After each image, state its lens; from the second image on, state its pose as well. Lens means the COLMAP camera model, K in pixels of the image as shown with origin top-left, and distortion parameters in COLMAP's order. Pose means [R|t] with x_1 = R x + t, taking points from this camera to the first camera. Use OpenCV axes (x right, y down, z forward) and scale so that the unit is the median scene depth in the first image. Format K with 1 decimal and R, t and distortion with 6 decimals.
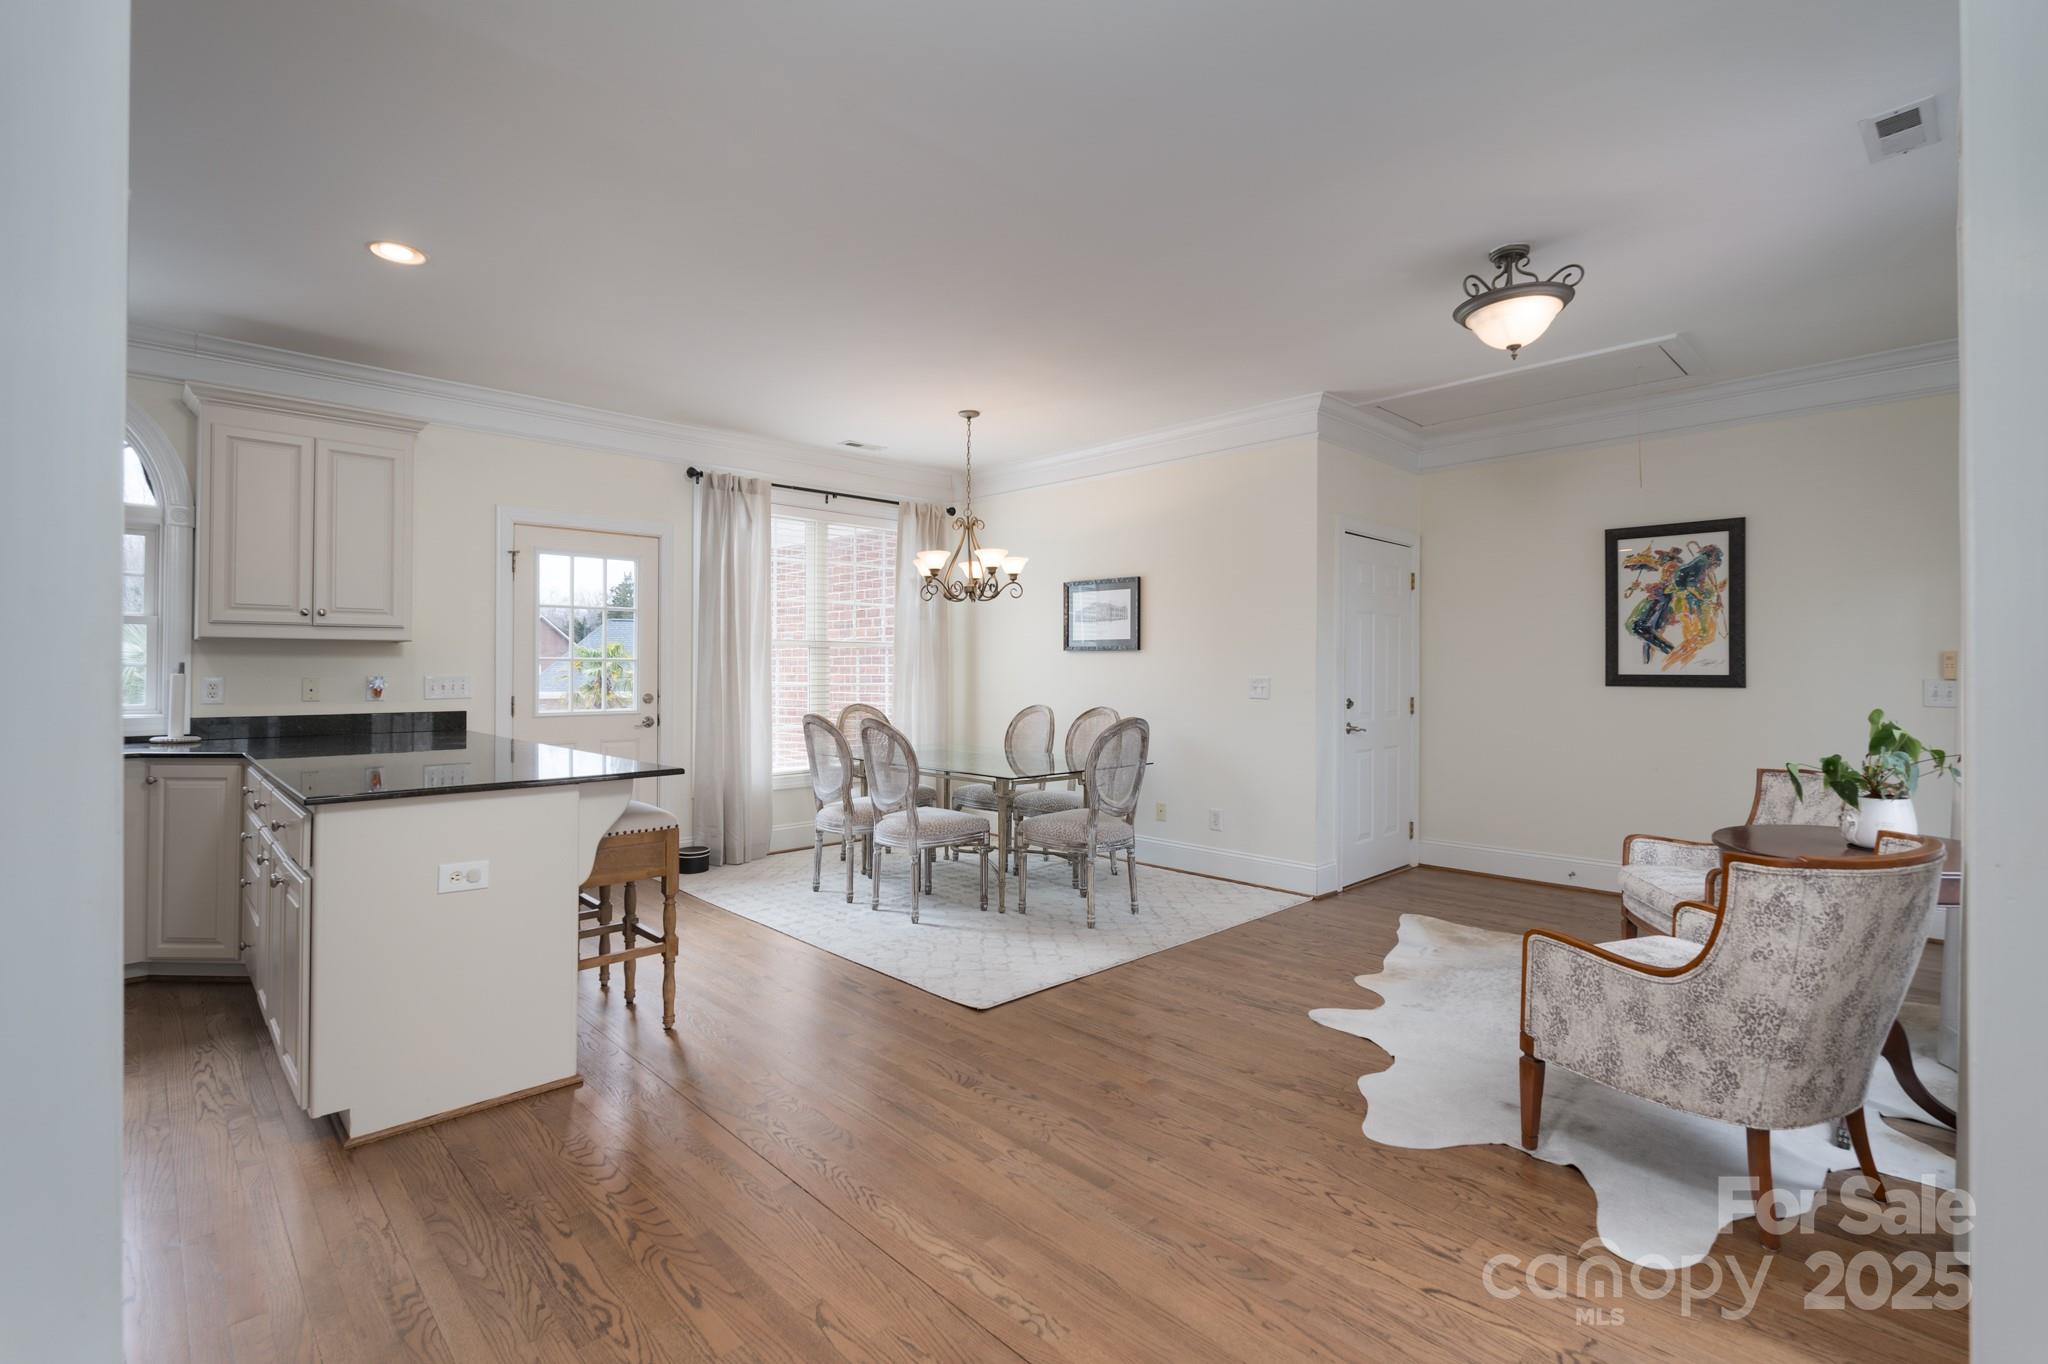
lens RADIAL K [[924.4, 0, 1024.8], [0, 924.4, 664.9], [0, 0, 1]] dist [-0.004703, 0.000676]
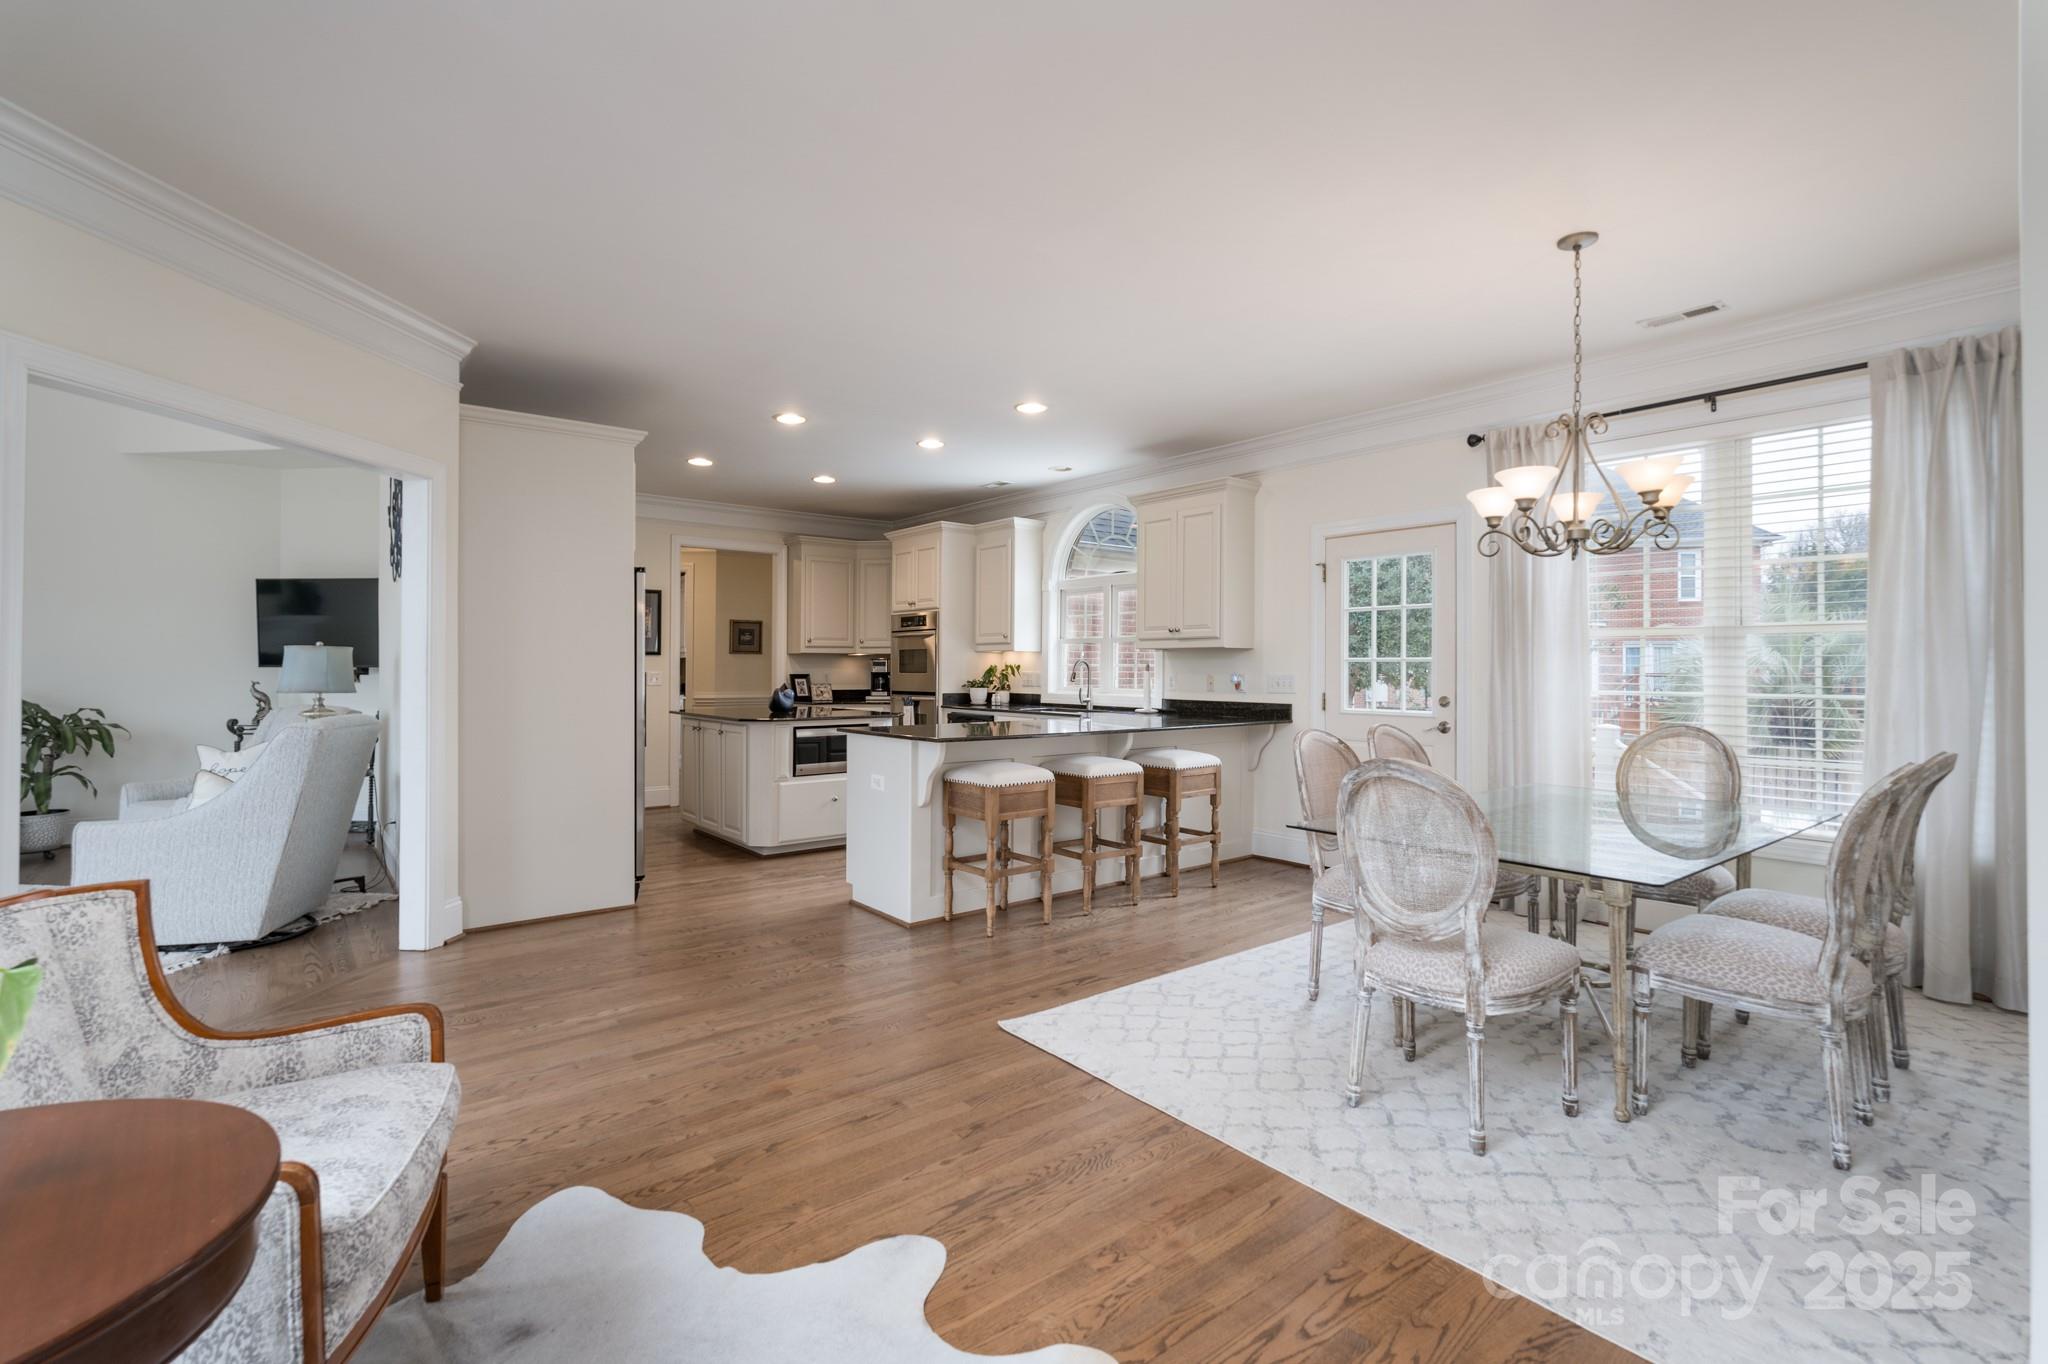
lens RADIAL K [[924.4, 0, 1013.3], [0, 924.4, 666.4], [0, 0, 1]] dist [-0.004703, 0.000676]
pose [[-0.094437, -0.000225, -0.995531, 0.629963], [0.001064, 0.999999, -0.000327, 0.001237], [0.995530, -0.001091, -0.094437, 0.772491]]
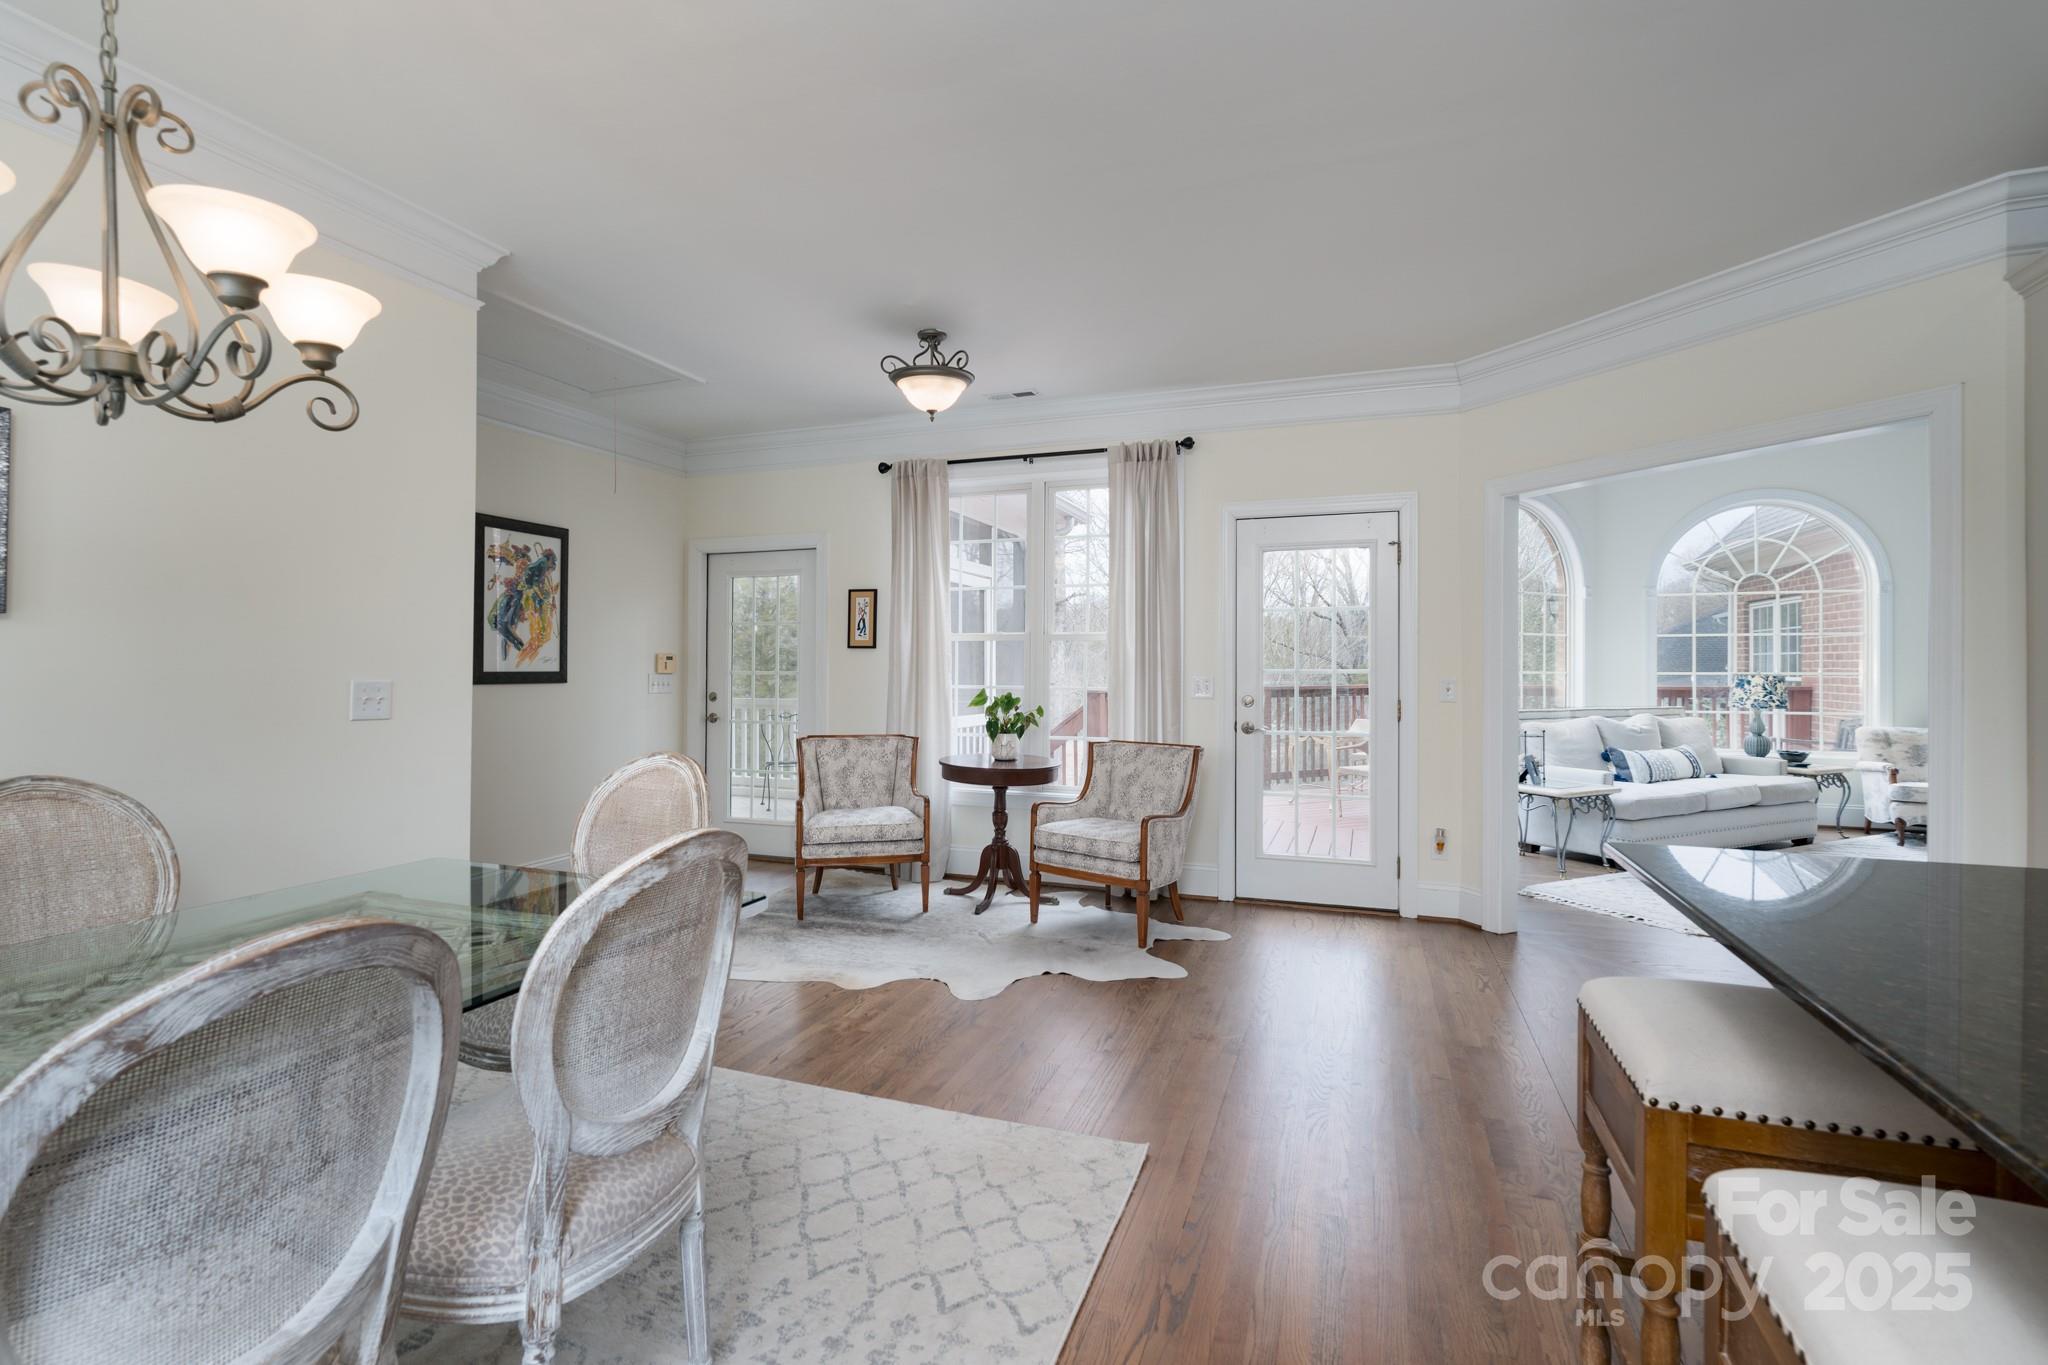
lens RADIAL K [[924.4, 0, 1019.8], [0, 924.4, 666.6], [0, 0, 1]] dist [-0.004703, 0.000676]
pose [[-0.426105, -0.002162, 0.904671, -0.451397], [-0.005566, 0.999984, -0.000232, 0.002511], [-0.904656, -0.005134, -0.426111, 0.968794]]
